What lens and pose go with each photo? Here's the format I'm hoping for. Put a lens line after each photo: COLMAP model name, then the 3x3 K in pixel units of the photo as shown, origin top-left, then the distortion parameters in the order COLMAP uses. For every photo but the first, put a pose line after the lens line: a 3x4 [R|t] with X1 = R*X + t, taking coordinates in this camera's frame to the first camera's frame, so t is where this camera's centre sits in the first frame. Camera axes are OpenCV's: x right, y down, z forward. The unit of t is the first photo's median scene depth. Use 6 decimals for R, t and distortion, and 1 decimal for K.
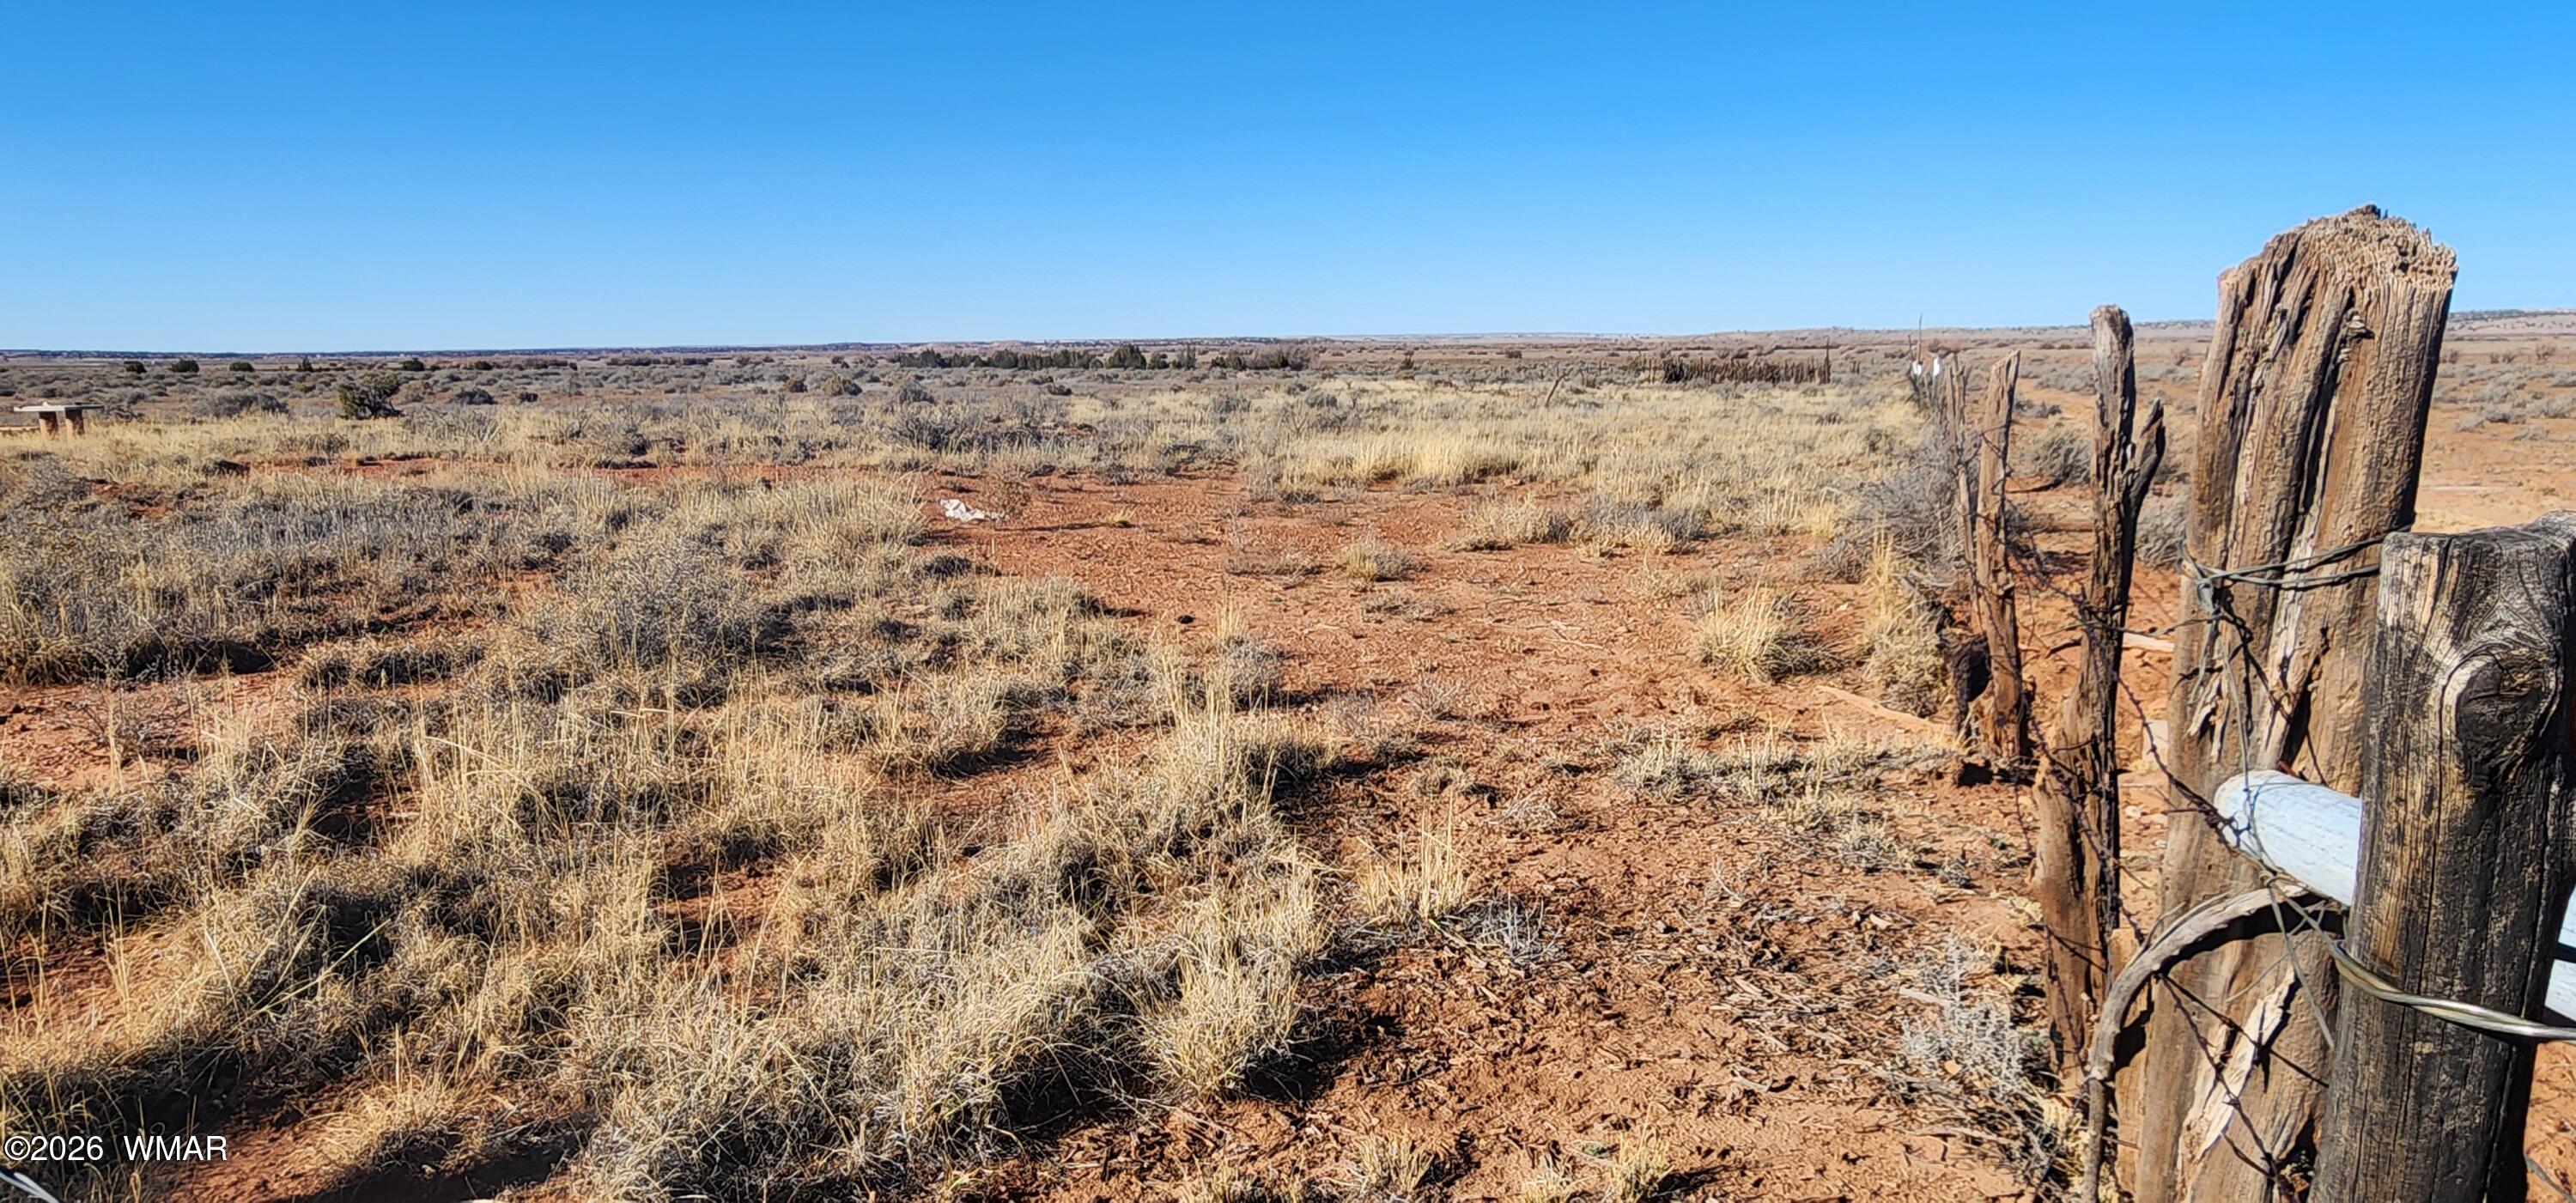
lens RADIAL K [[1575.2, 0, 1271.3], [0, 1575.2, 584.3], [0, 0, 1]] dist [0.001798, -0.003135]
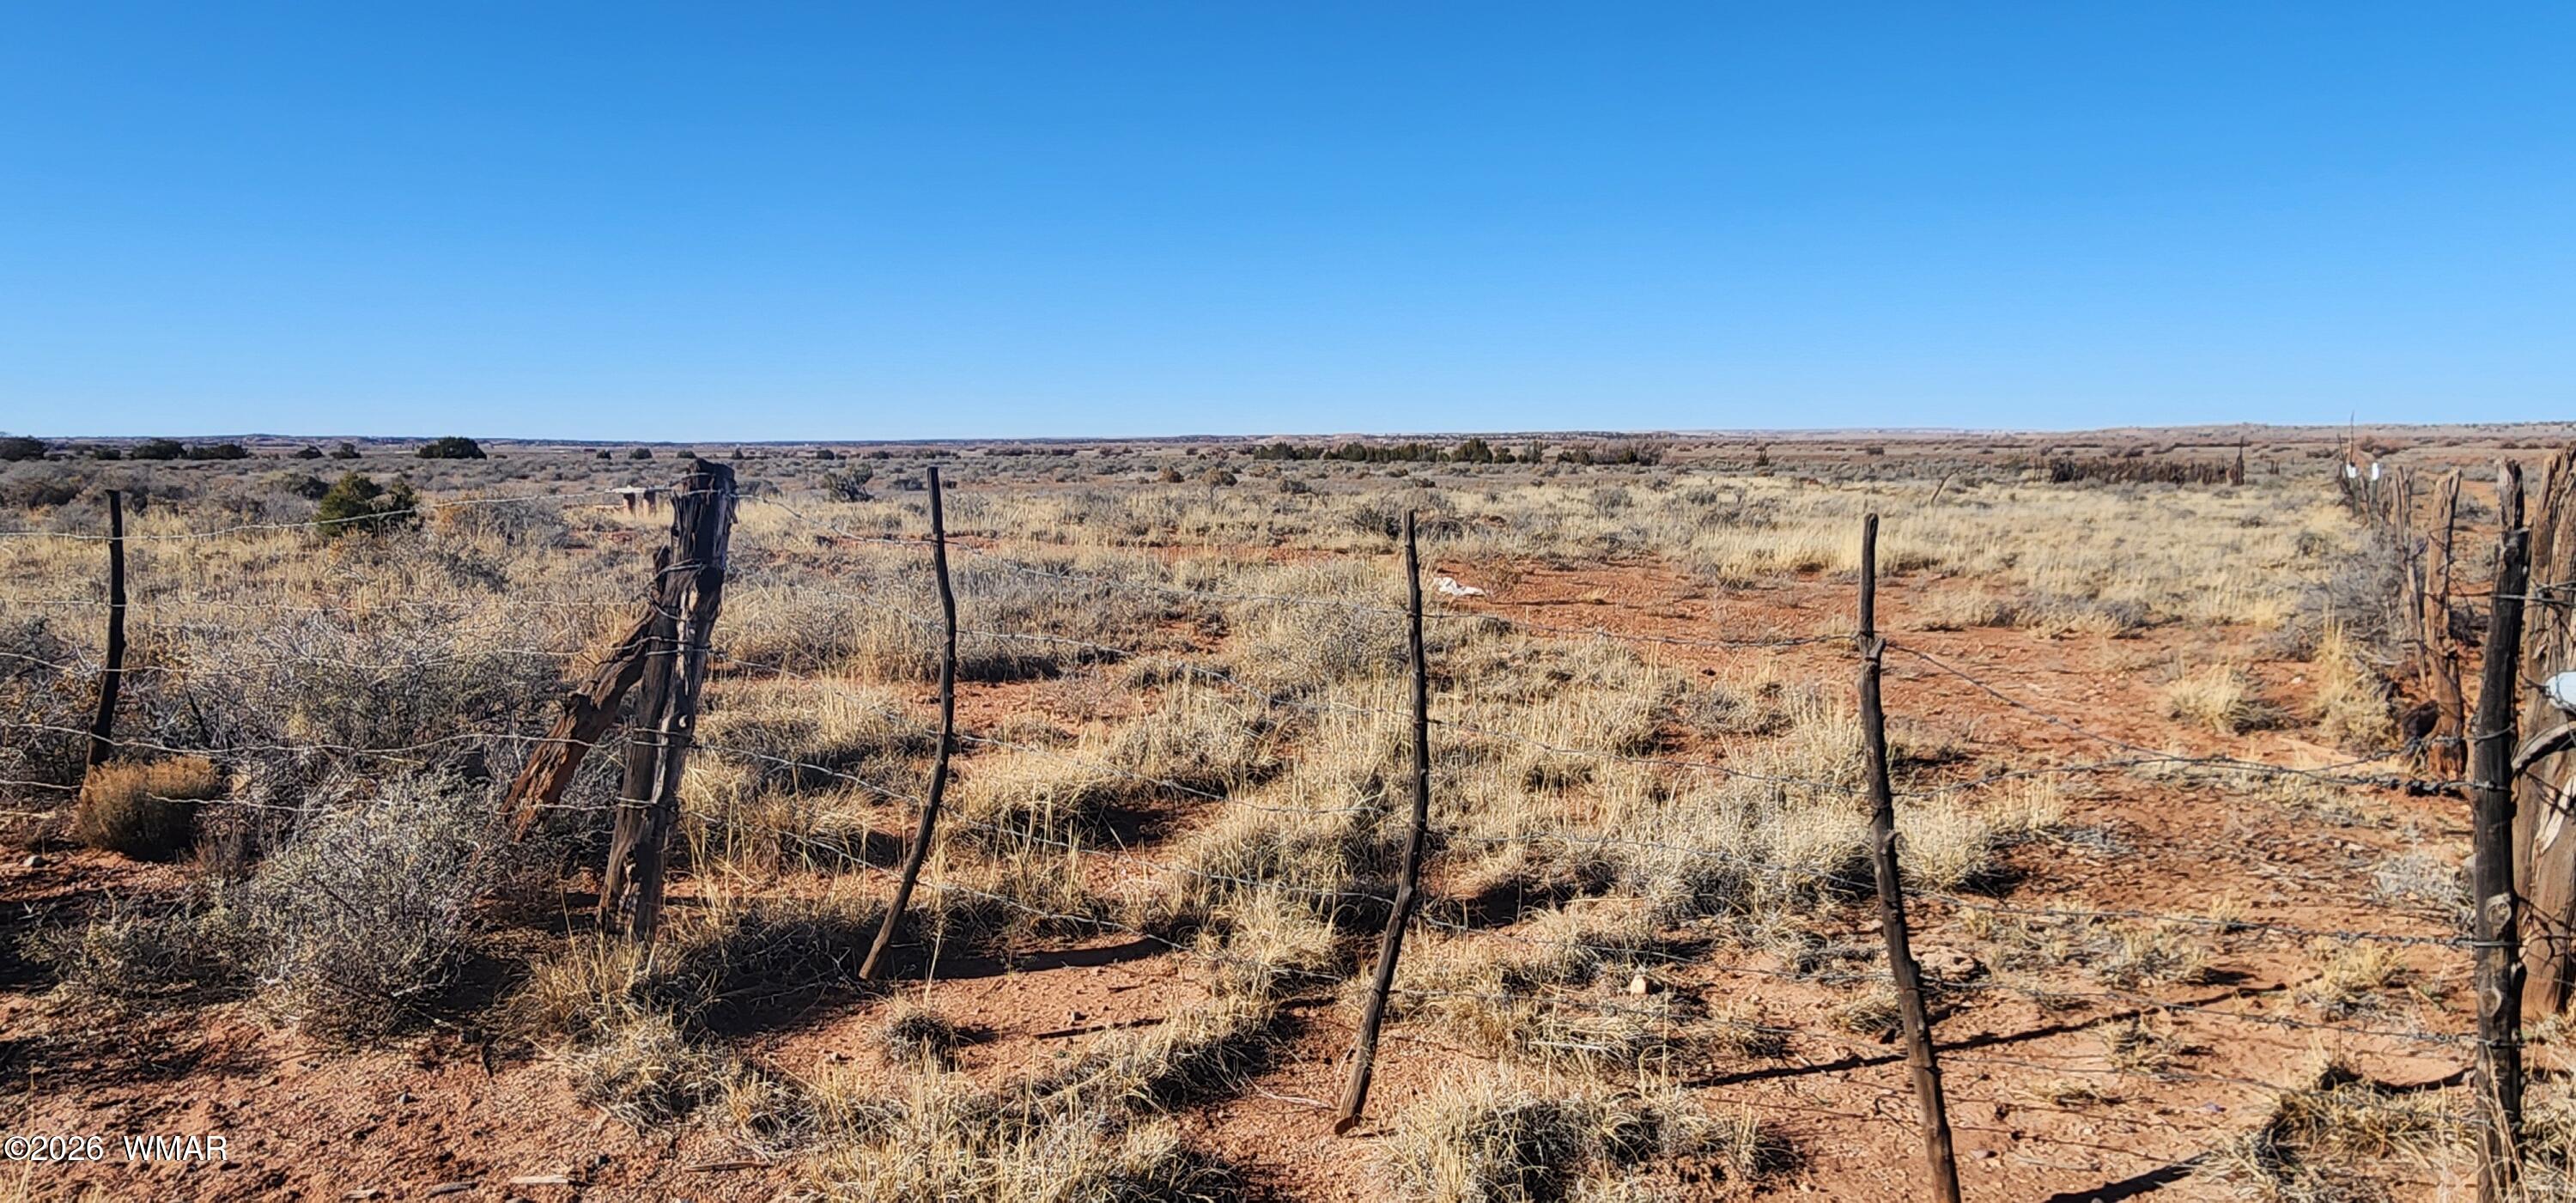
lens RADIAL K [[1575.2, 0, 1276.9], [0, 1575.2, 576.8], [0, 0, 1]] dist [0.001798, -0.003135]
pose [[0.978112, 0.023177, -0.206786, -0.042386], [-0.036198, 0.997577, -0.059408, 0.010538], [0.204908, 0.065593, 0.976581, -0.093715]]
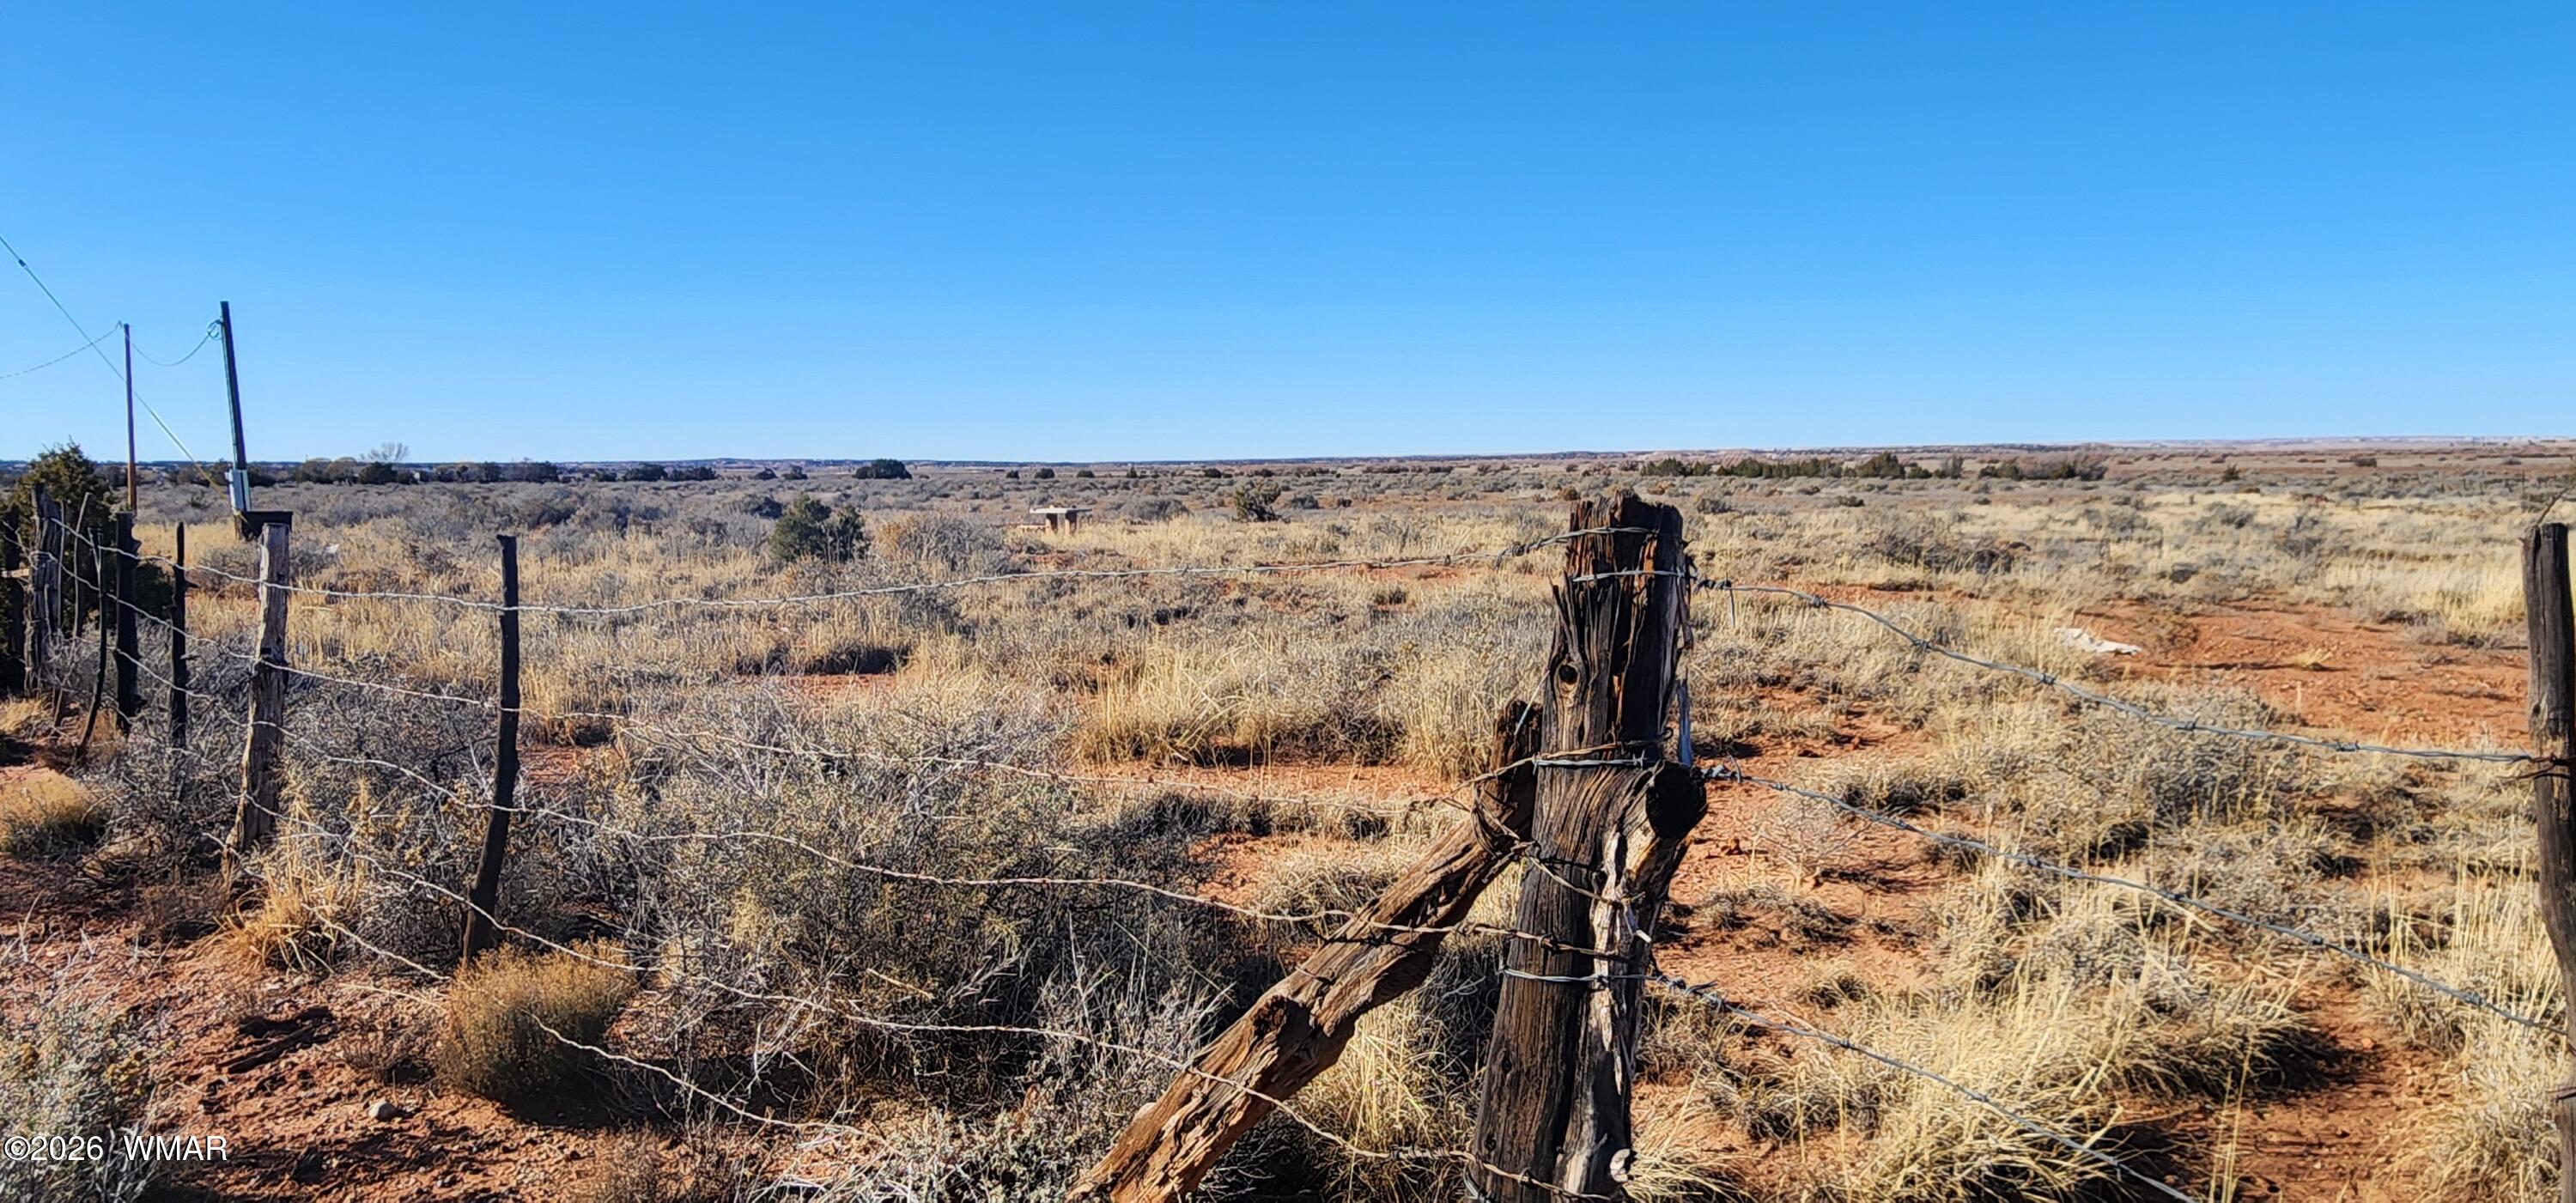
lens RADIAL K [[1575.2, 0, 1268.6], [0, 1575.2, 588.4], [0, 0, 1]] dist [0.001798, -0.003135]
pose [[0.900227, 0.033853, -0.434104, -0.117094], [-0.062118, 0.996760, -0.051087, -0.000546], [0.430968, 0.072955, 0.899413, -0.016065]]
